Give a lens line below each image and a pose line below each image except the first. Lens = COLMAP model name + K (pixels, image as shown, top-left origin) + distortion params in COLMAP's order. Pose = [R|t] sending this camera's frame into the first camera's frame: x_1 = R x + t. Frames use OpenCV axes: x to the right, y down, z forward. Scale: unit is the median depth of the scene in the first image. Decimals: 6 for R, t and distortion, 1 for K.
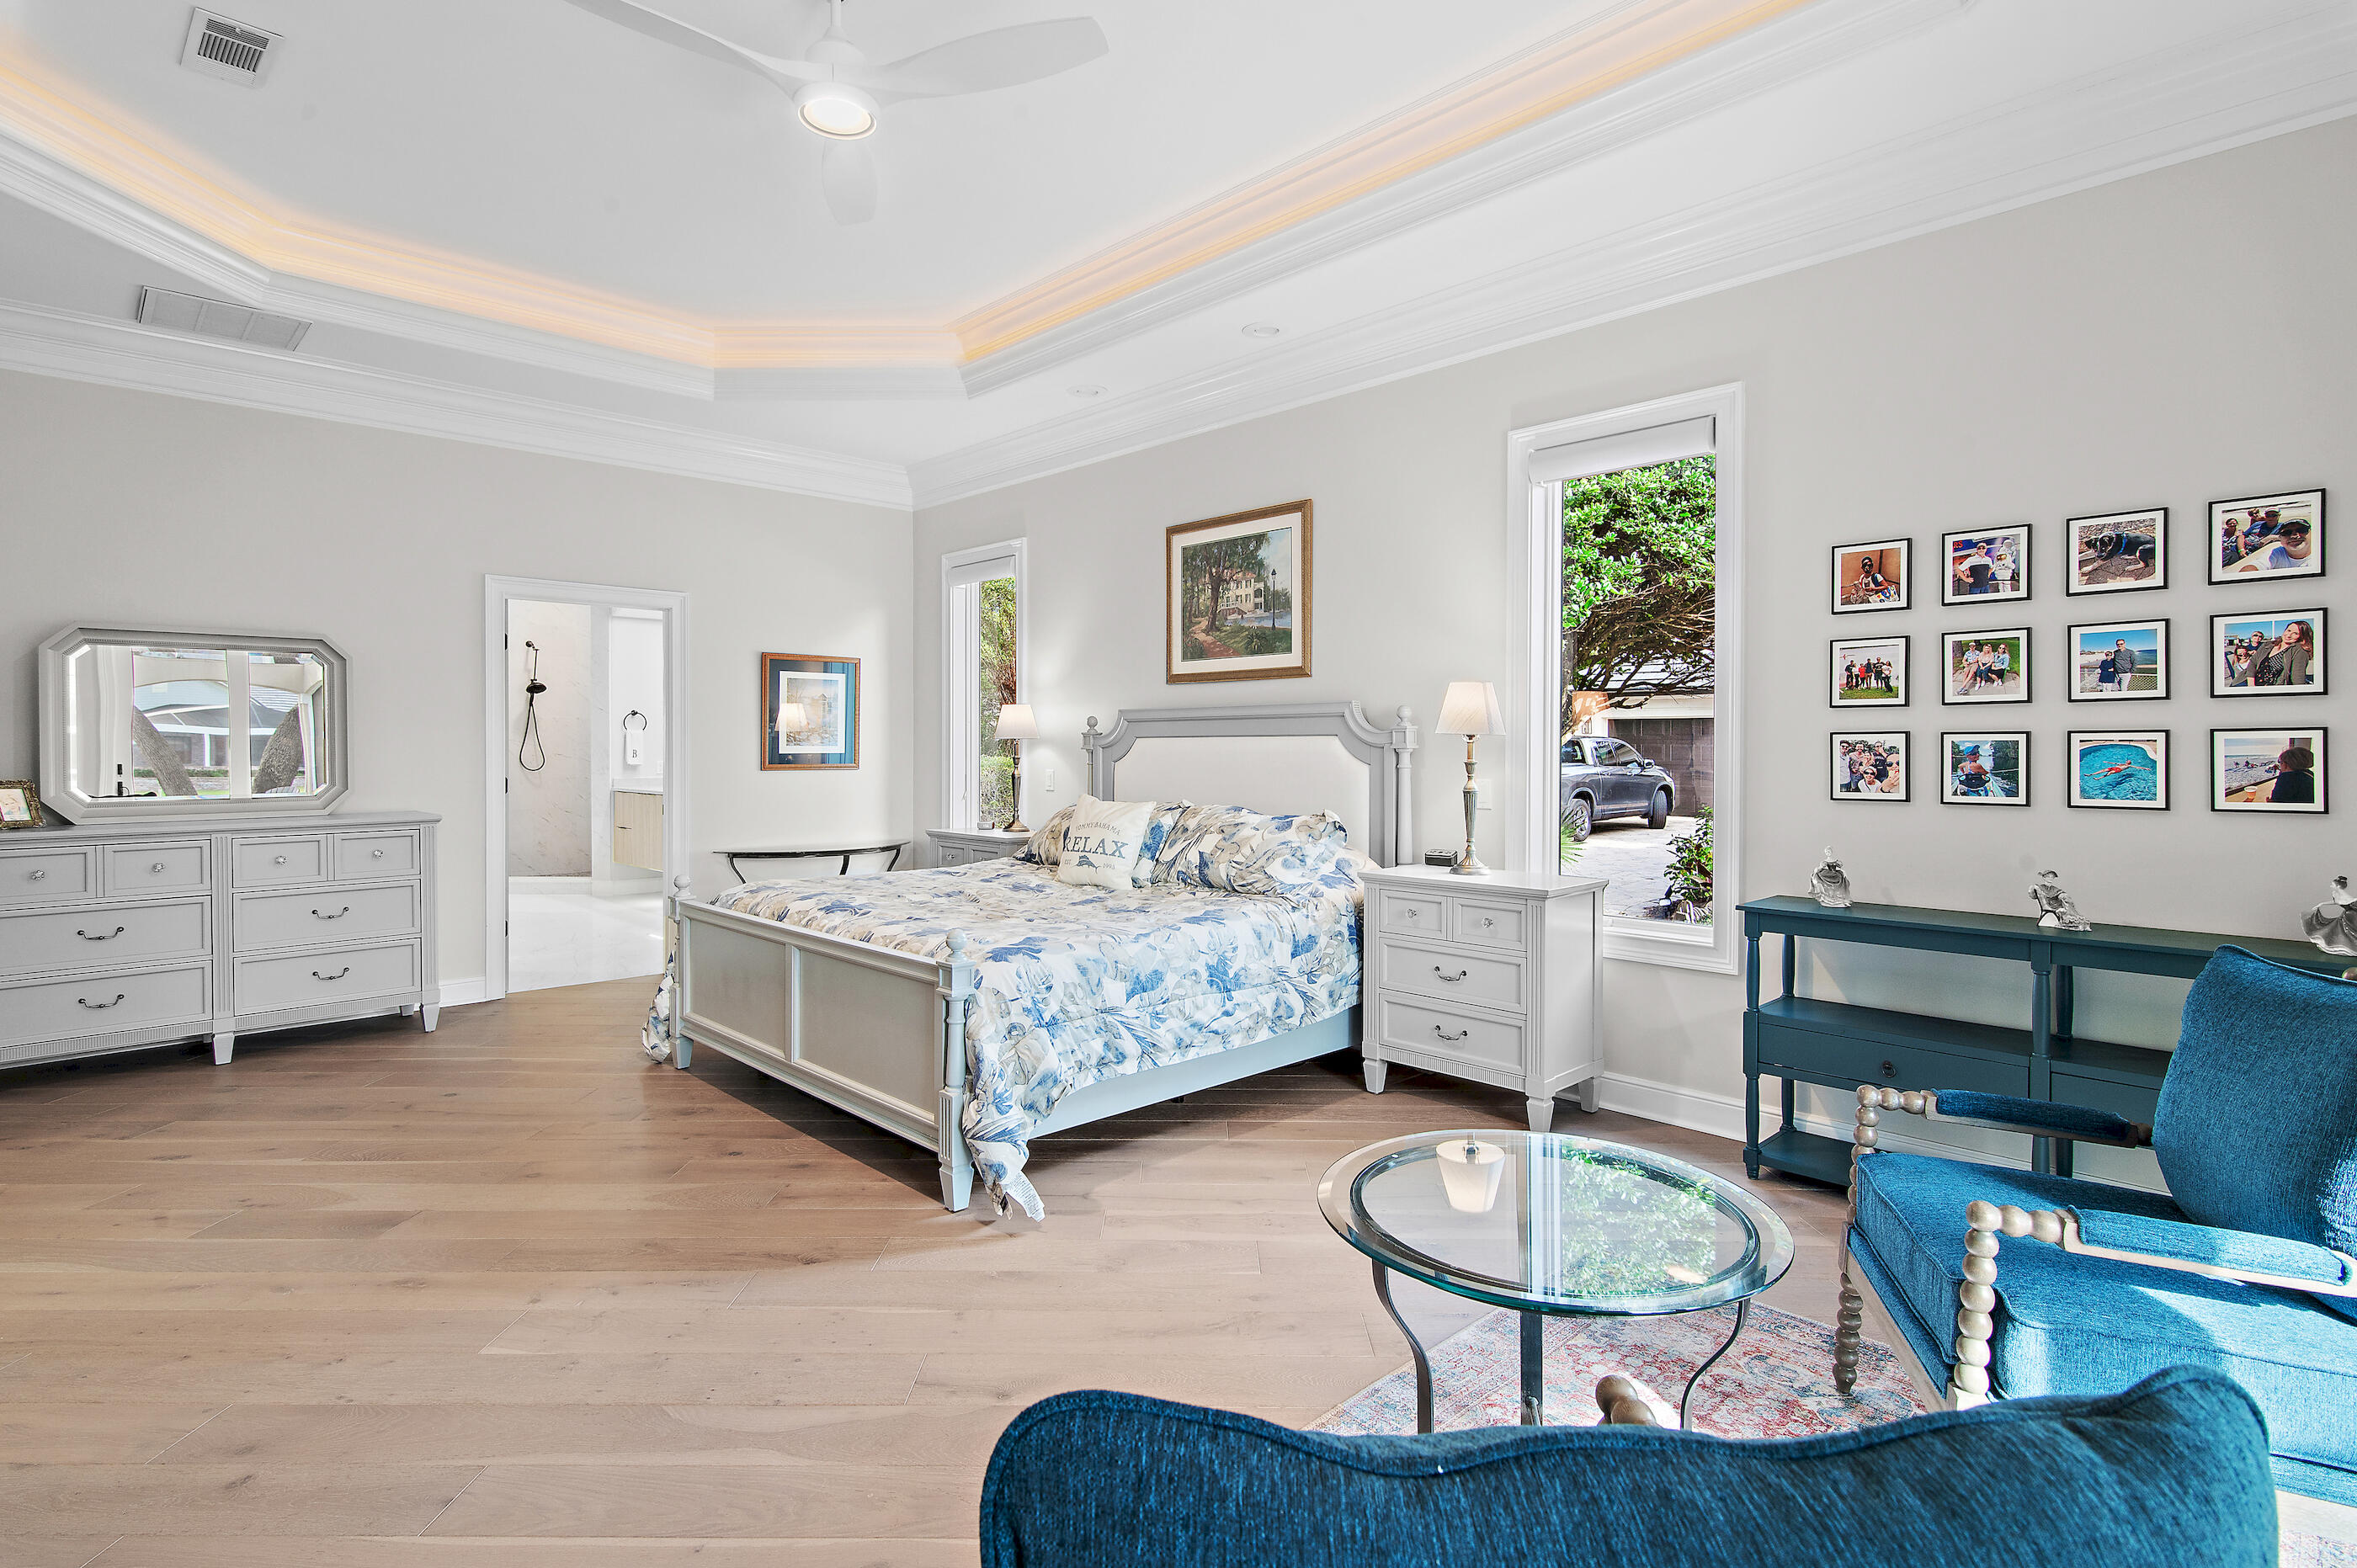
lens RADIAL K [[1158.0, 0, 1196.6], [0, 1158.0, 753.4], [0, 0, 1]] dist [0.004004, 0.002454]
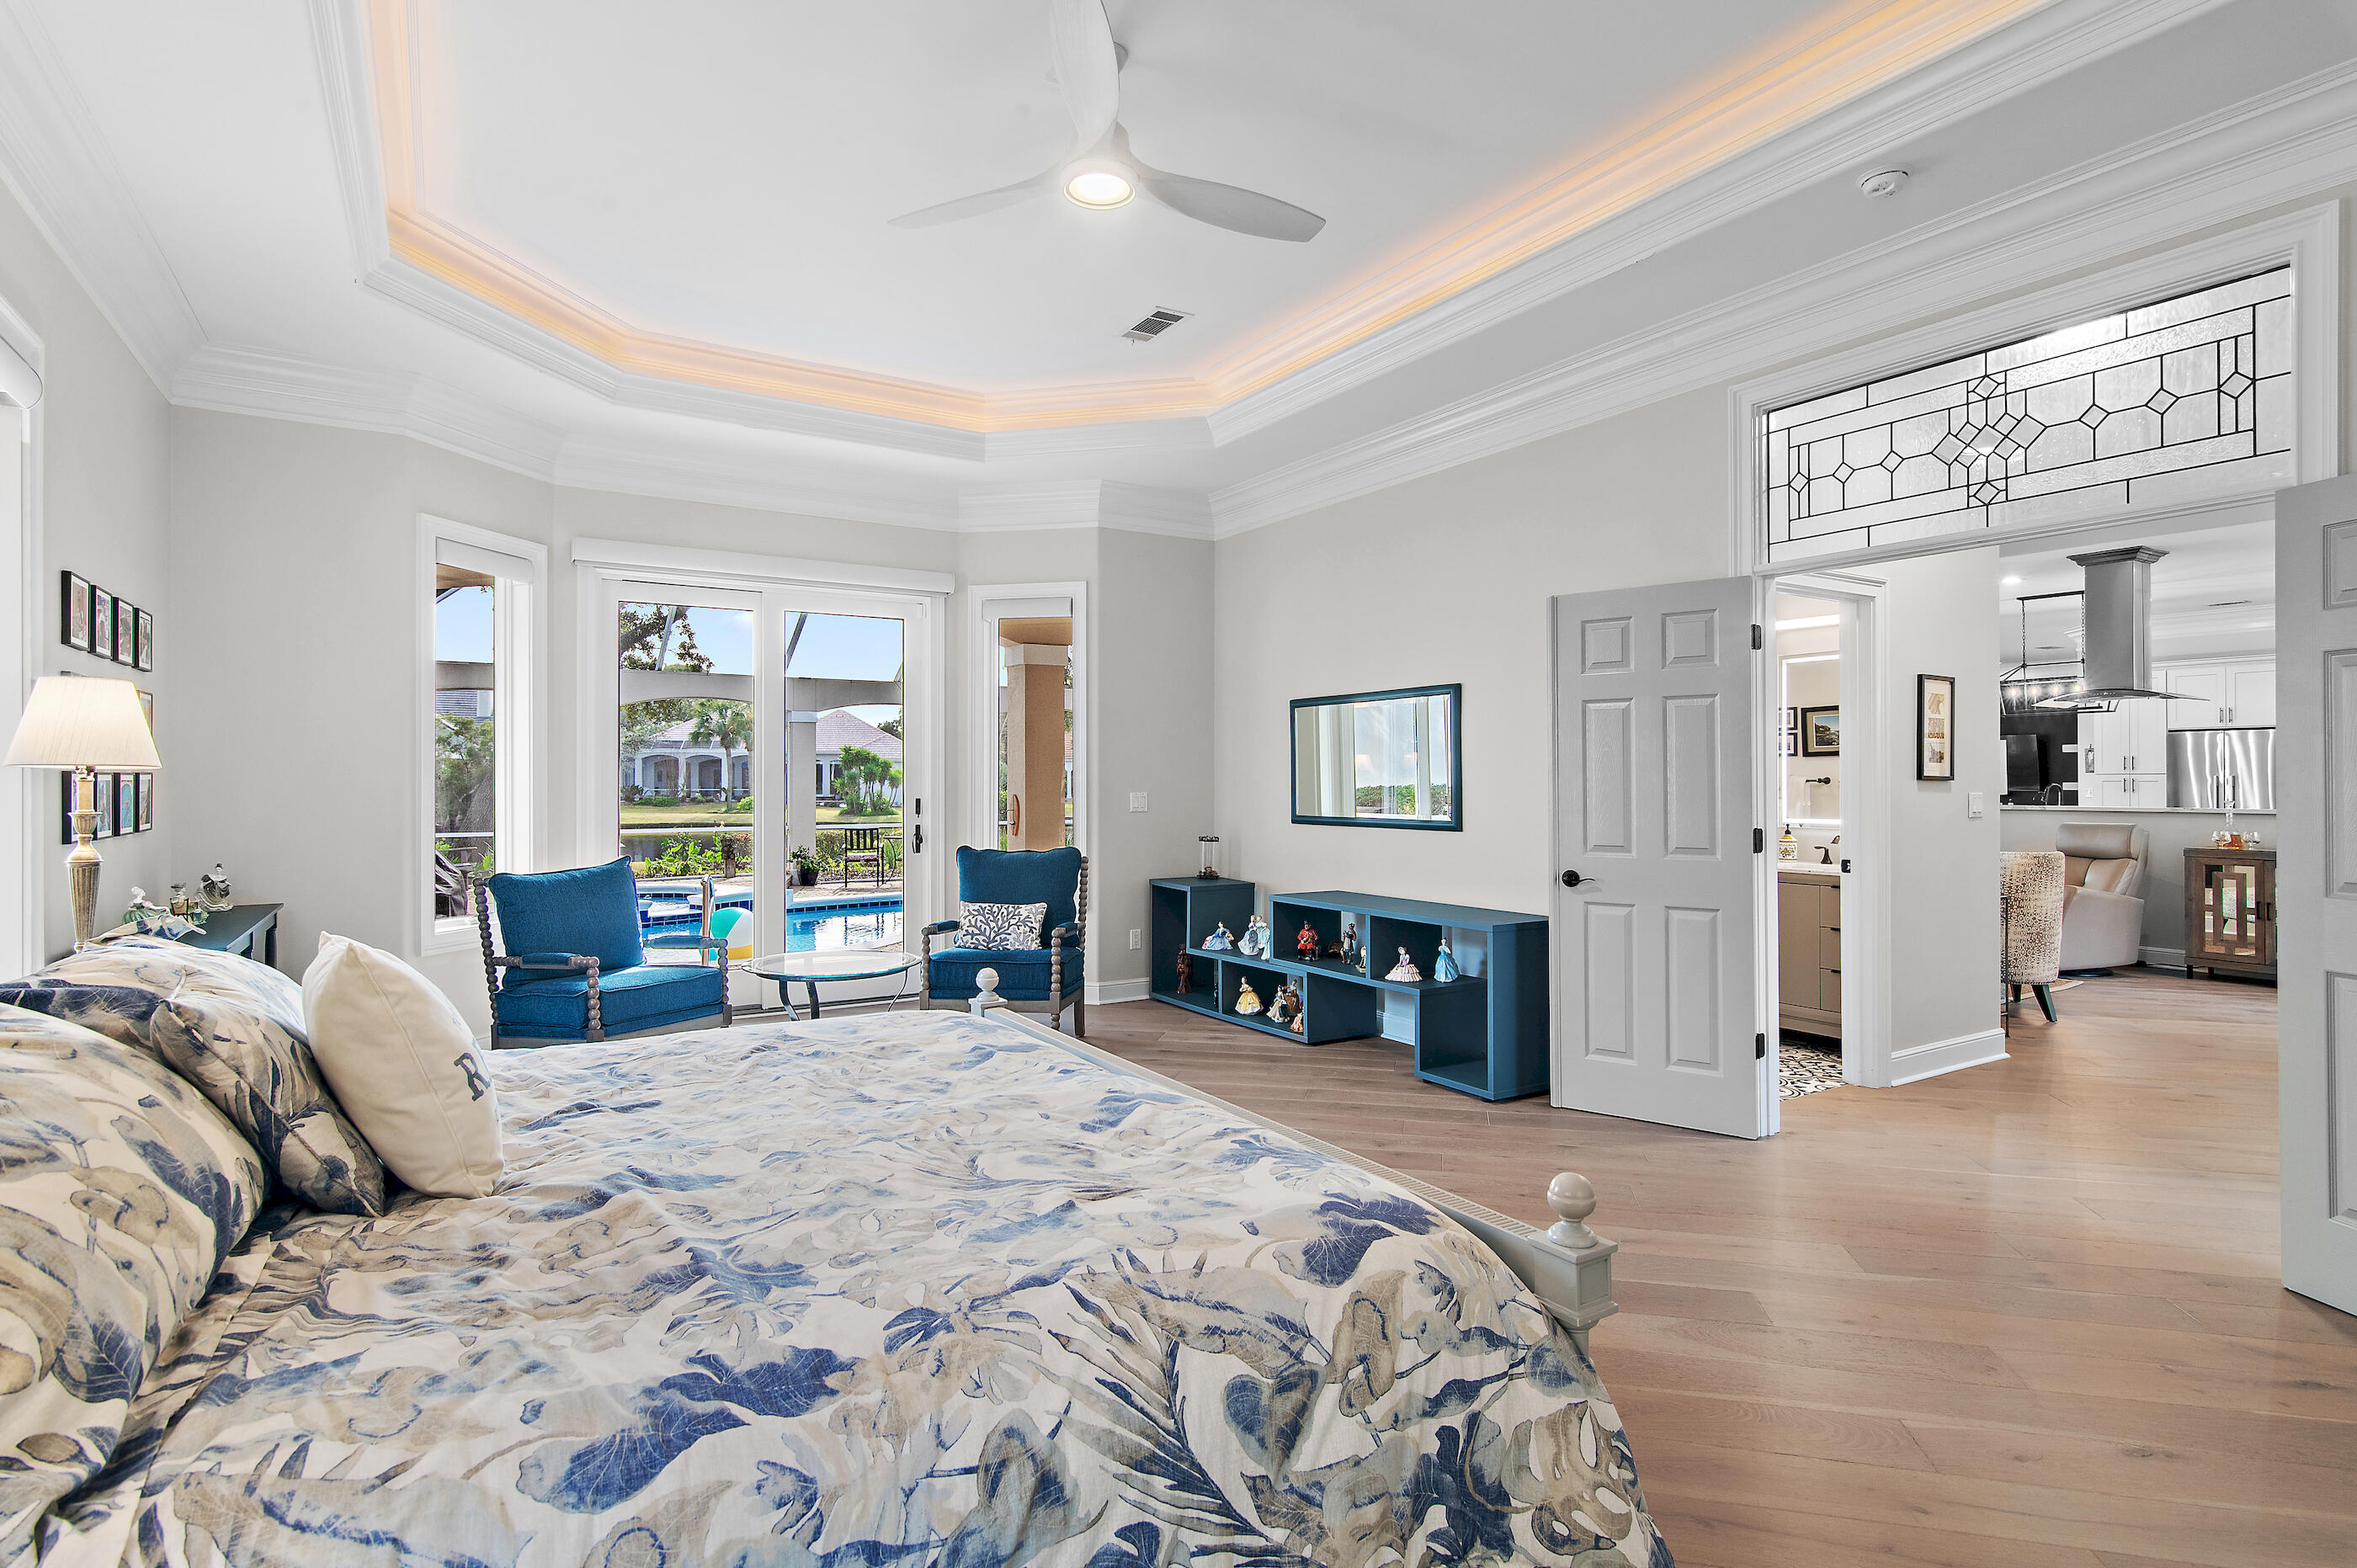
lens RADIAL K [[1158.0, 0, 1169.9], [0, 1158.0, 778.6], [0, 0, 1]] dist [0.004004, 0.002454]
pose [[-0.970992, 0.001932, 0.239103, -0.373661], [0.003292, 0.999981, 0.005289, -0.009192], [-0.239088, 0.005923, -0.970980, 1.195562]]
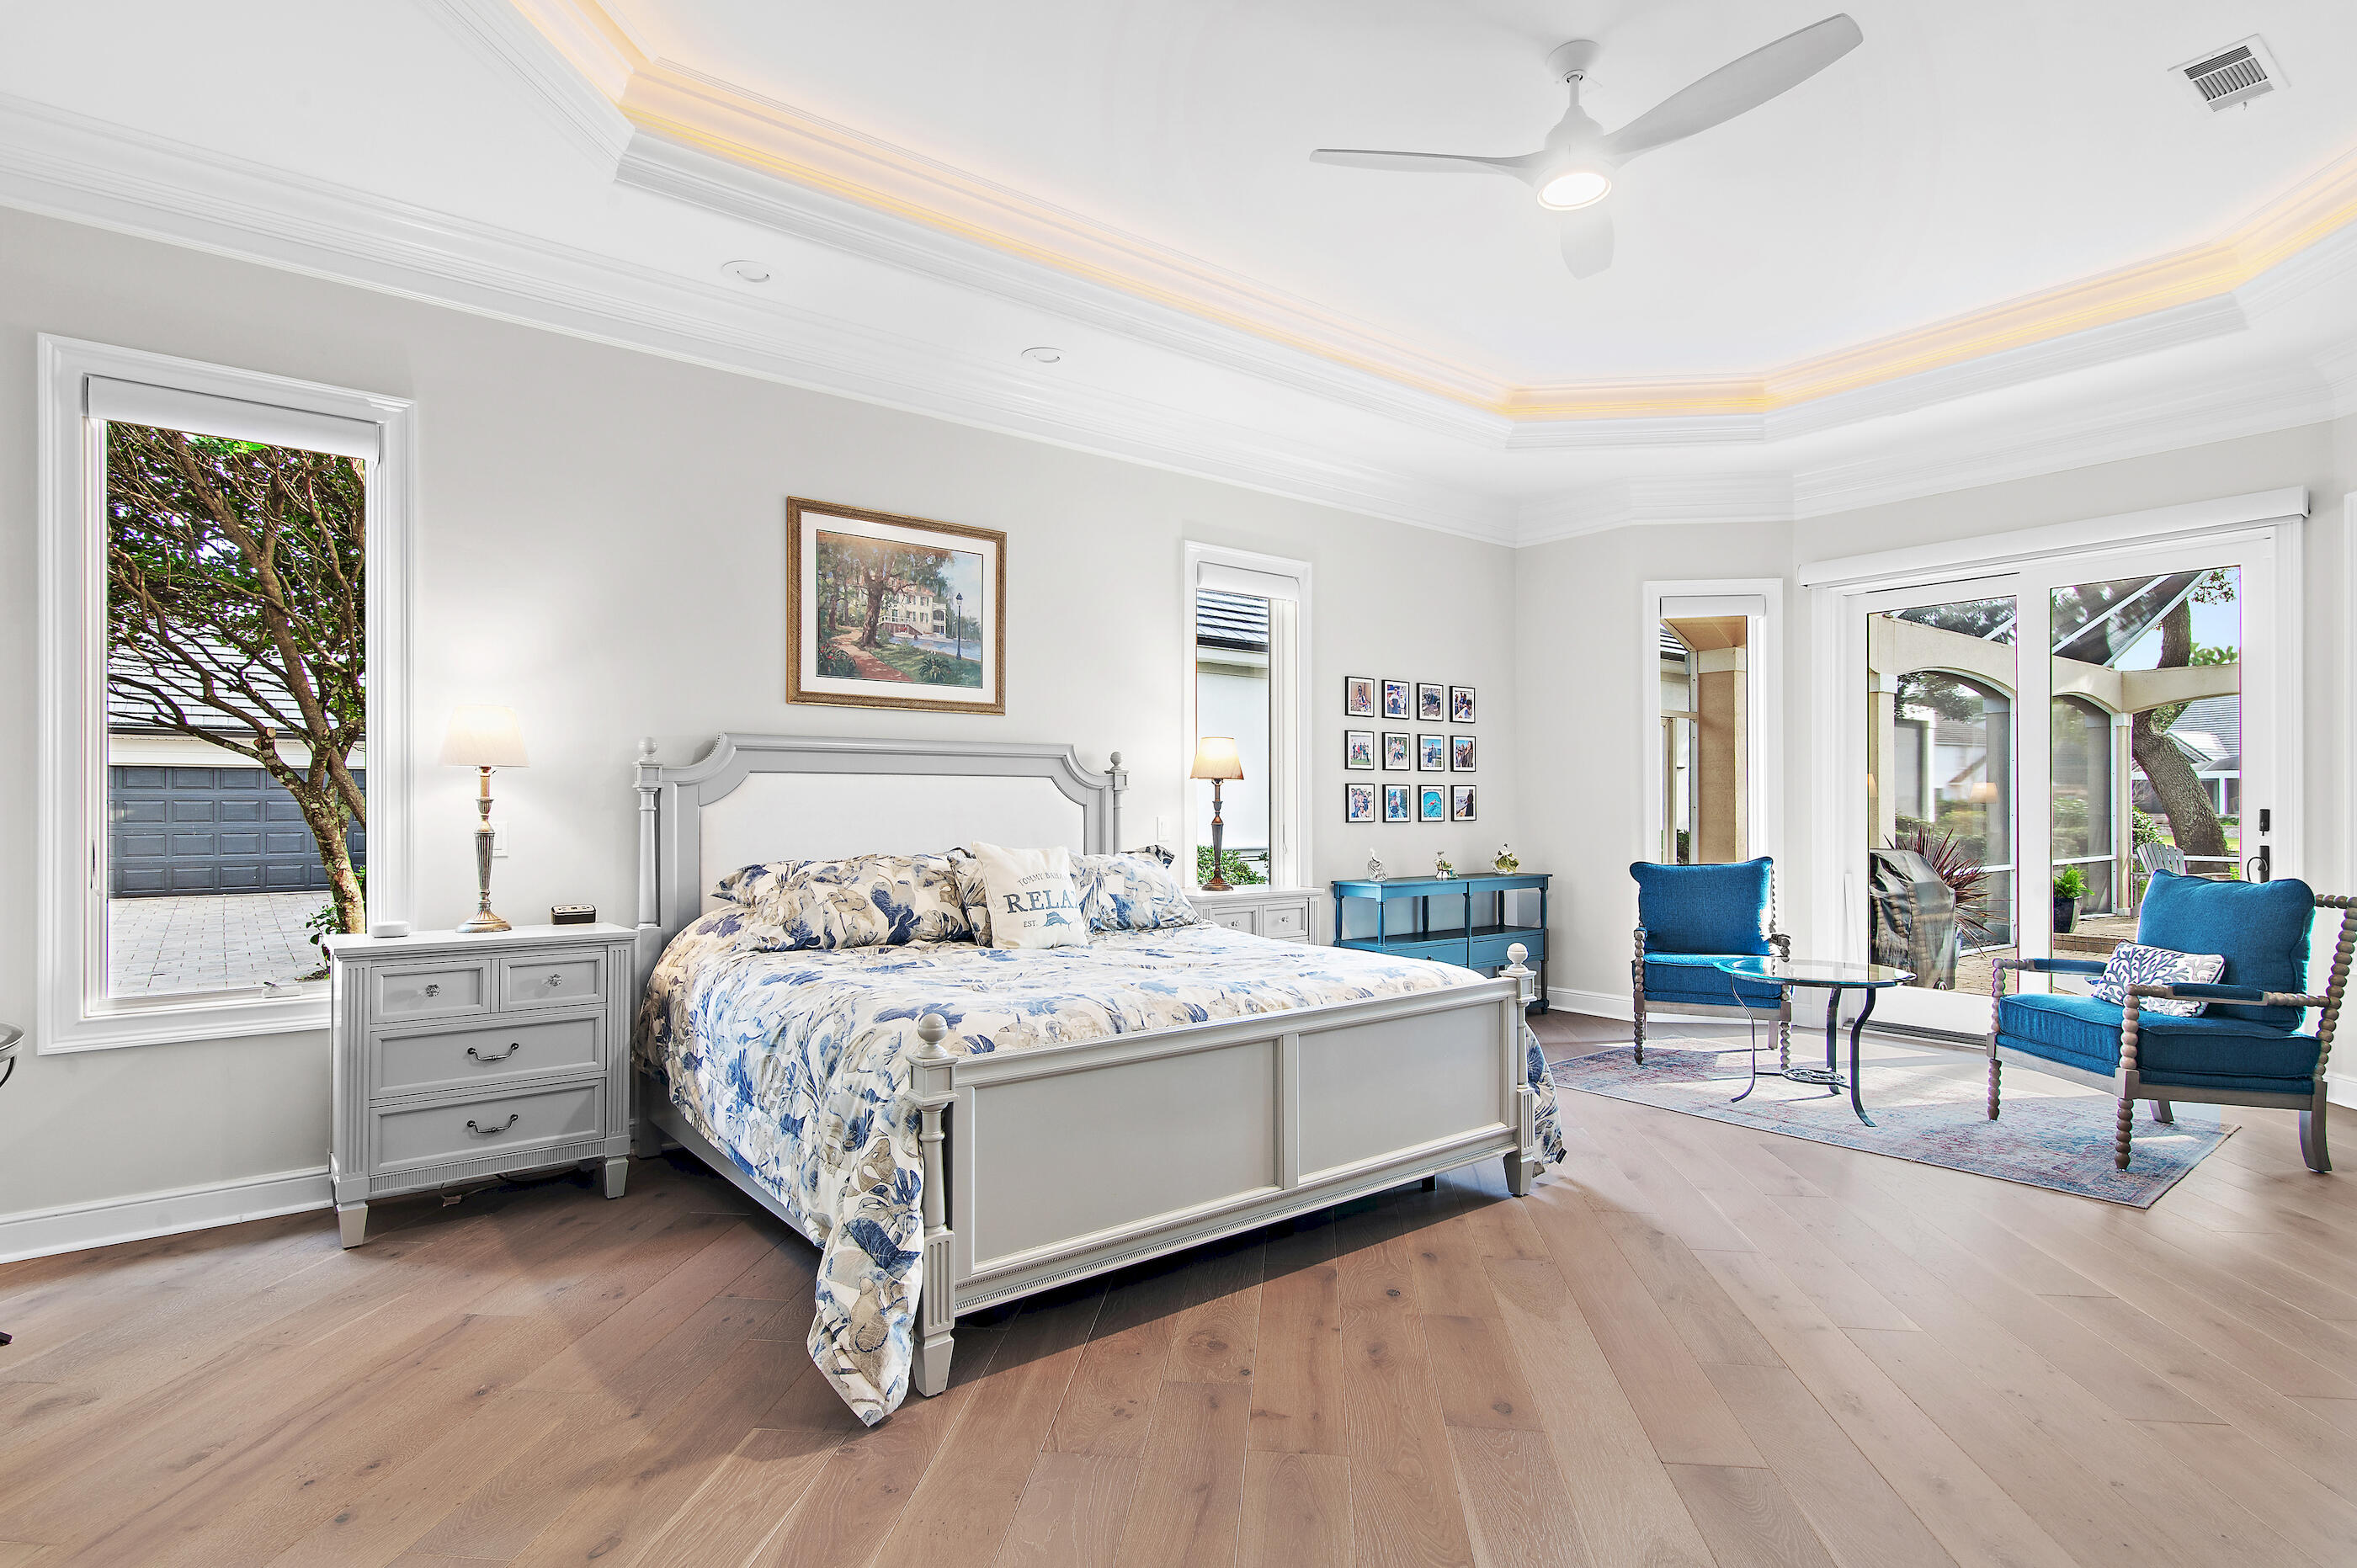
lens RADIAL K [[1158.0, 0, 1182.4], [0, 1158.0, 798.6], [0, 0, 1]] dist [0.004004, 0.002454]
pose [[0.111771, 0.008977, 0.993693, -0.840040], [0.008326, 0.999916, -0.009970, 0.013803], [-0.993699, 0.009388, 0.111687, 0.741569]]
